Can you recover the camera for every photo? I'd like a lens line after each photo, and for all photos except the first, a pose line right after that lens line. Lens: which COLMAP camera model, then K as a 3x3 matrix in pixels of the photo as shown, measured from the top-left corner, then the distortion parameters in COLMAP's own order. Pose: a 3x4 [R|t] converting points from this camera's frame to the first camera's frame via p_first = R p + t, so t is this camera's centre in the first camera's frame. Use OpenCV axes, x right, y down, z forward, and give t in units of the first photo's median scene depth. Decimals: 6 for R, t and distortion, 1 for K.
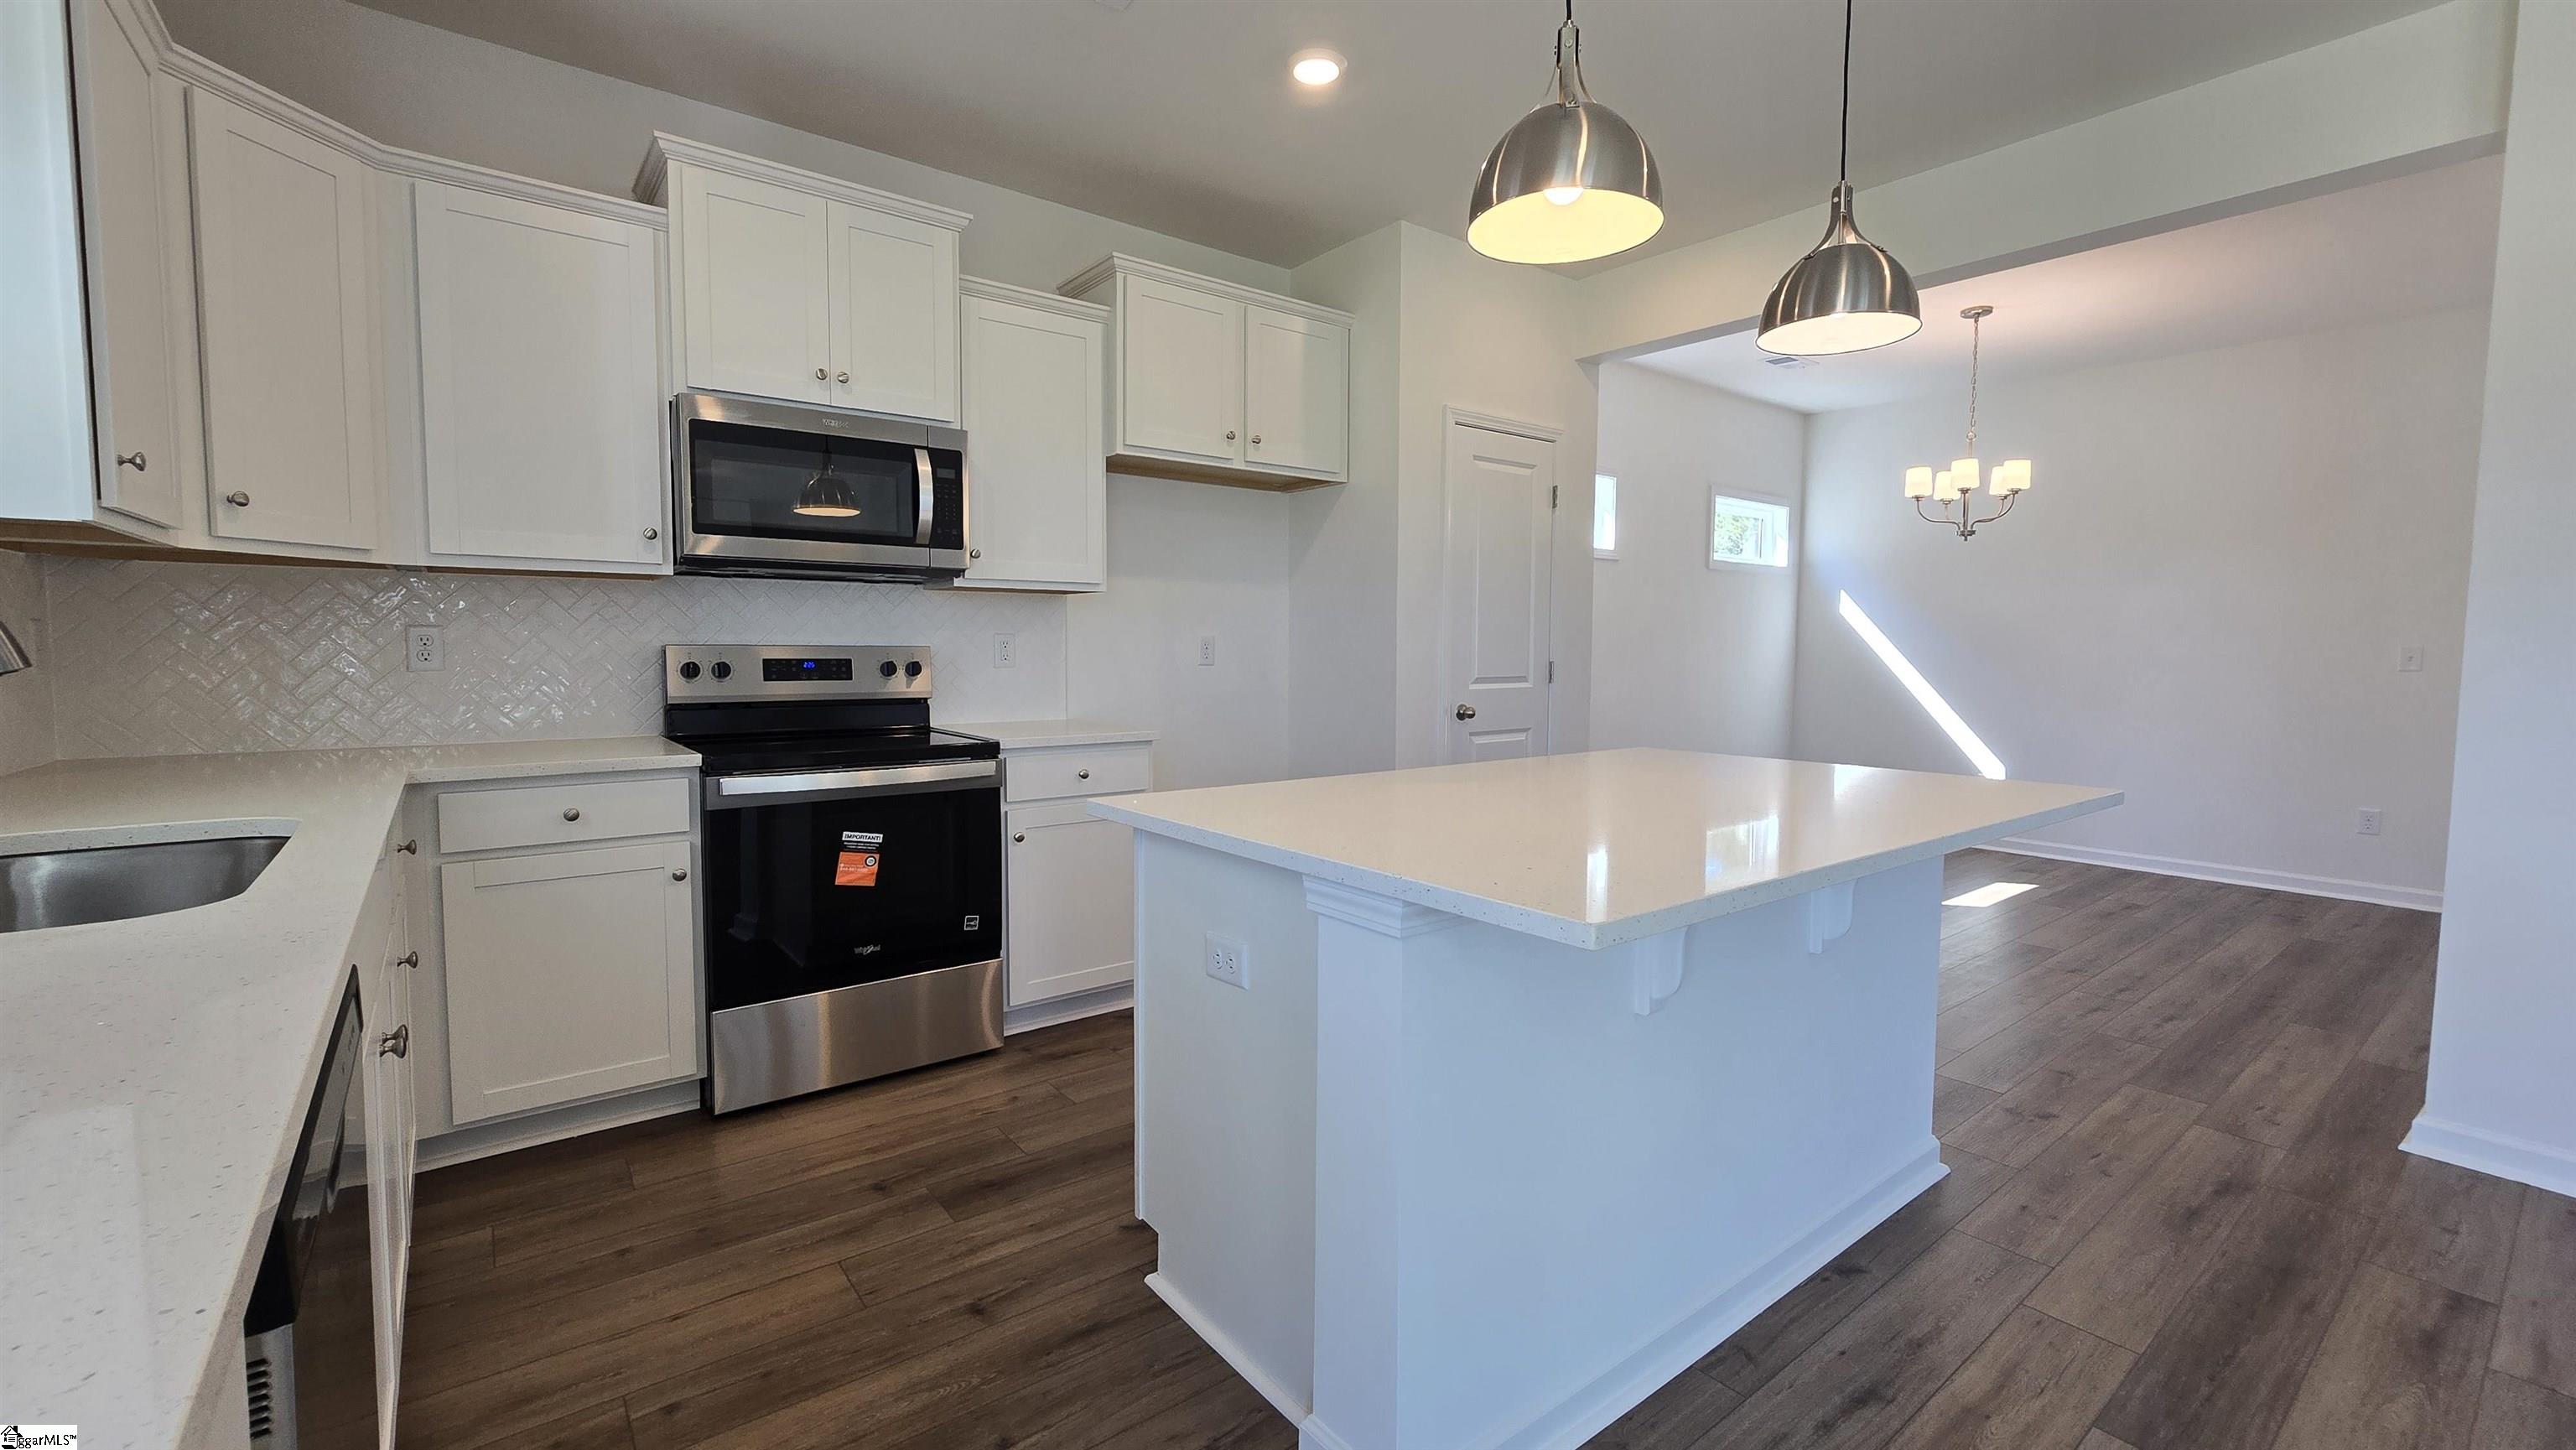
lens RADIAL K [[1049.8, 0, 1282.2], [0, 1049.8, 711.3], [0, 0, 1]] dist [-0.001761, 0.000209]
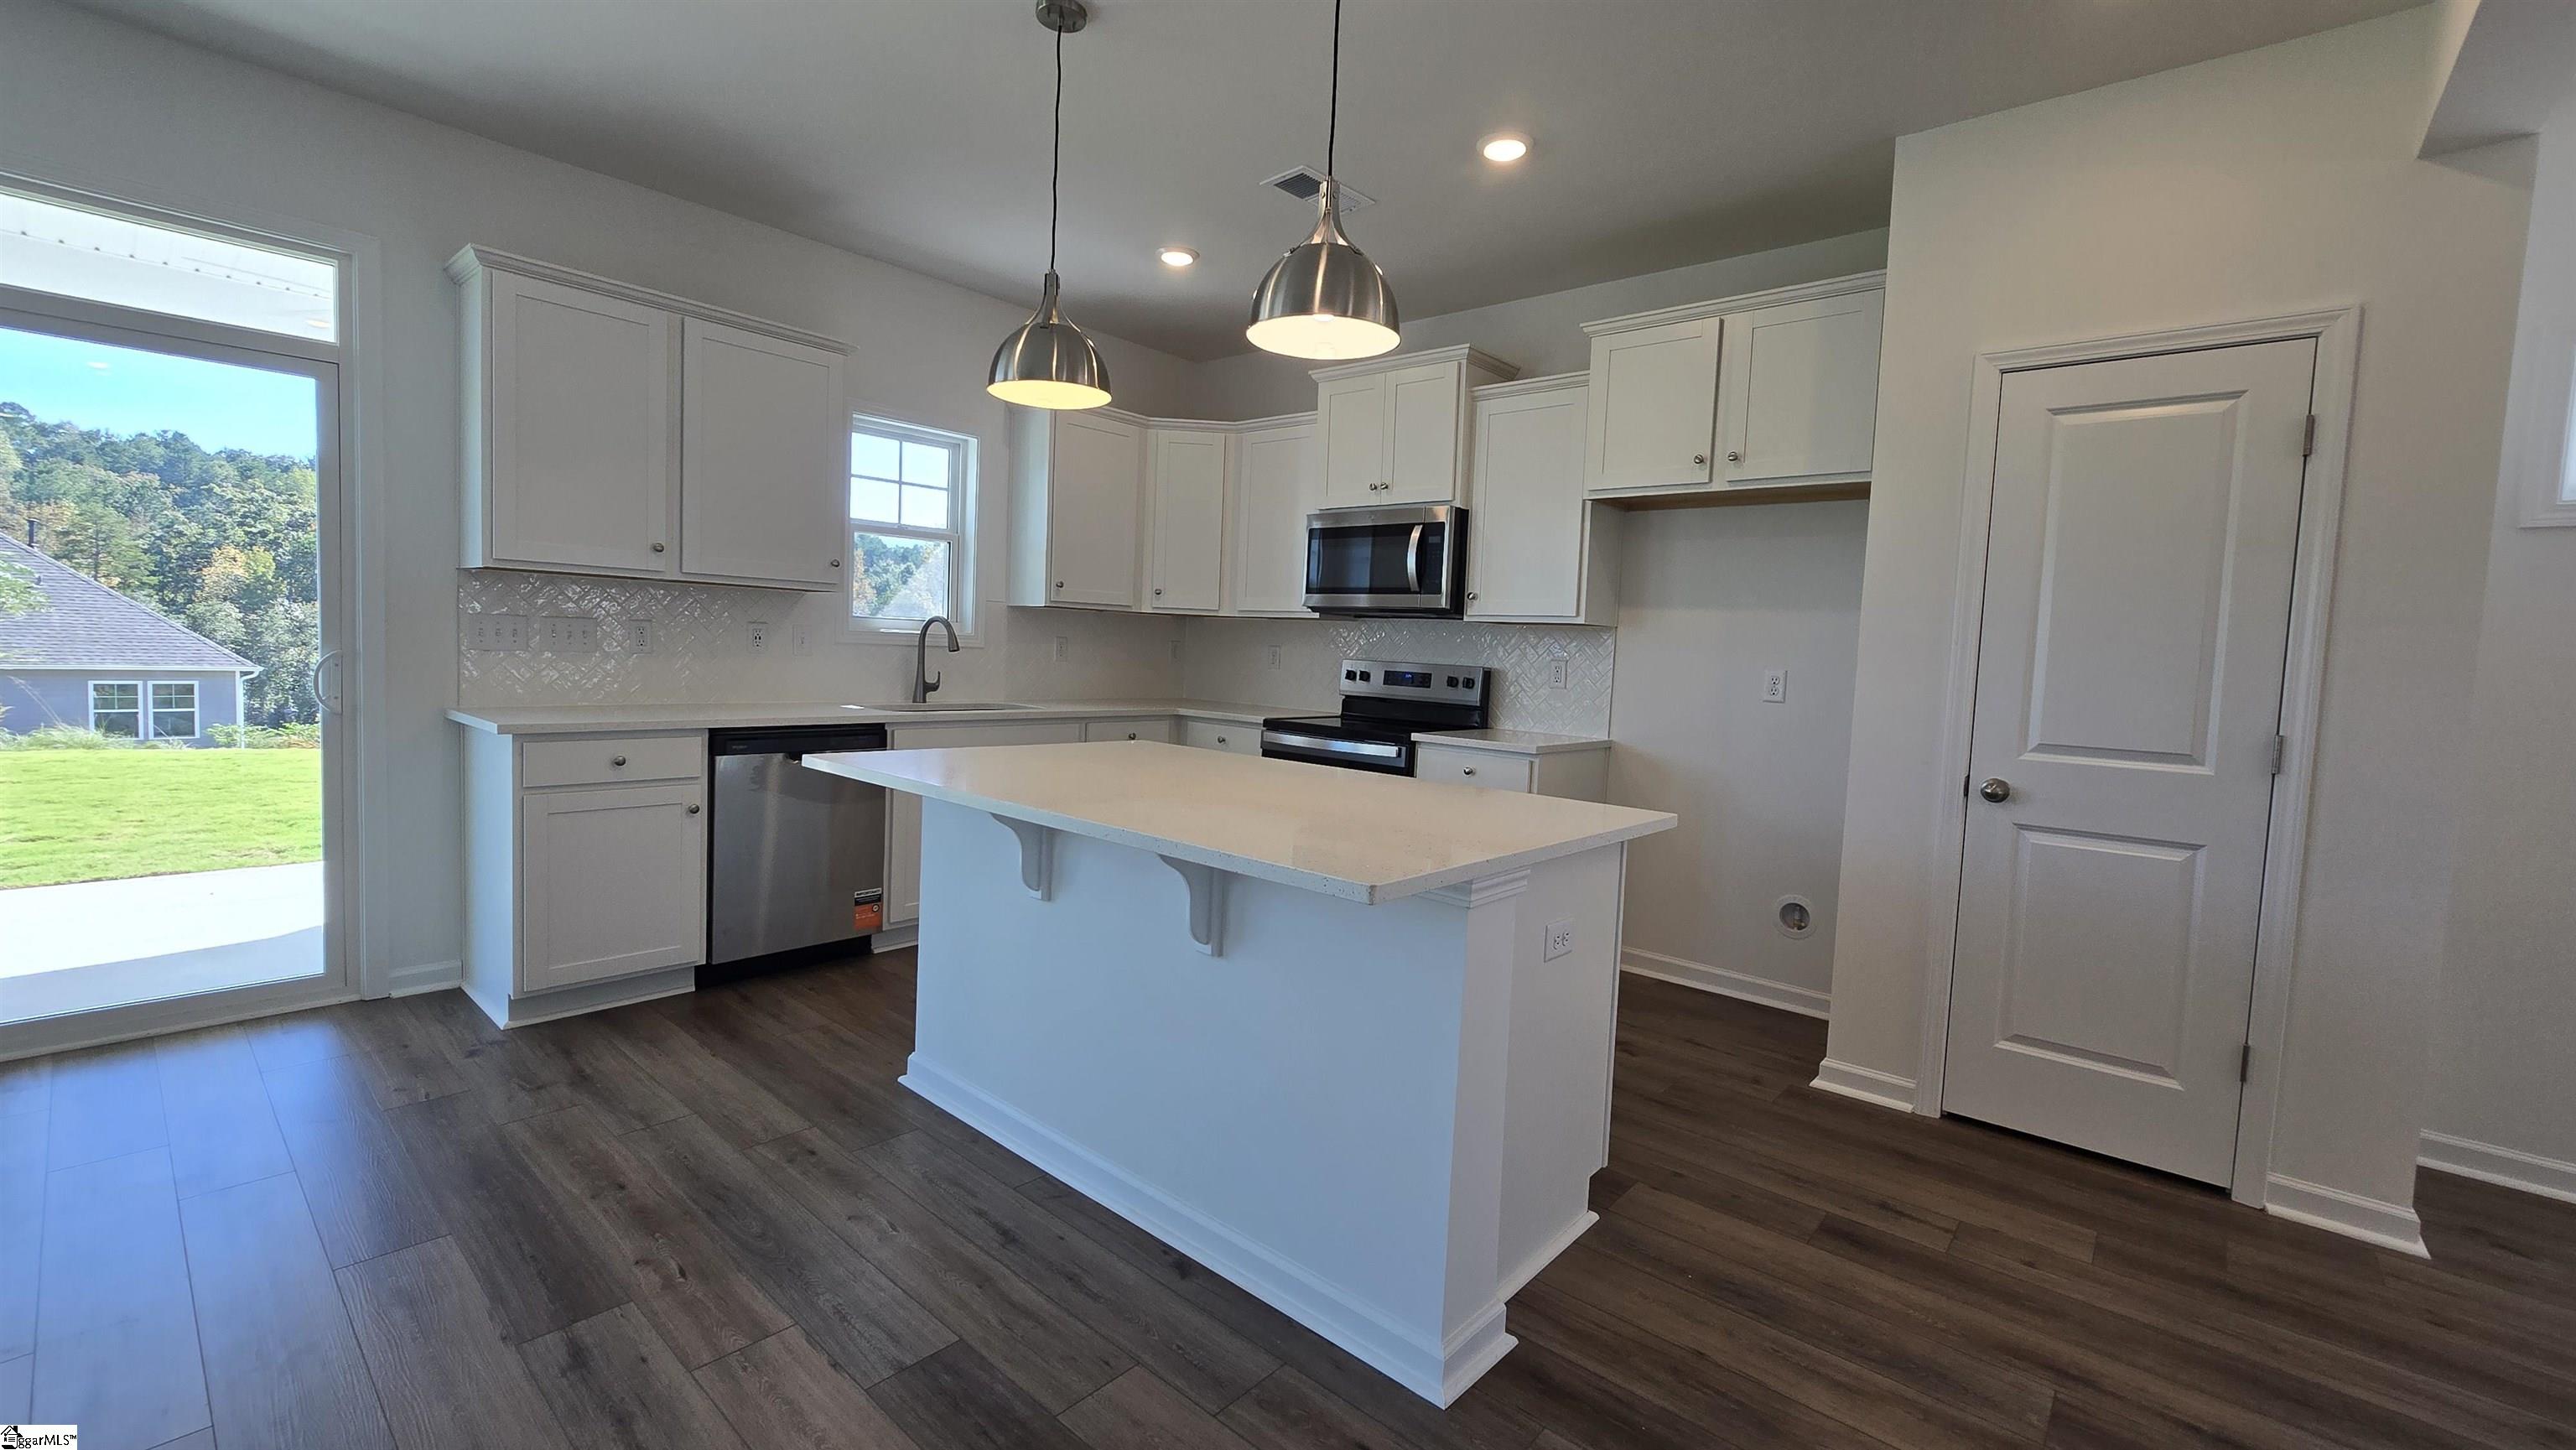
lens RADIAL K [[1049.8, 0, 1282.2], [0, 1049.8, 711.3], [0, 0, 1]] dist [-0.001761, 0.000209]
pose [[0.193359, 0.063211, -0.979090, 1.014260], [-0.106175, 0.993410, 0.043167, -0.041529], [0.975366, 0.095608, 0.198796, 0.557105]]
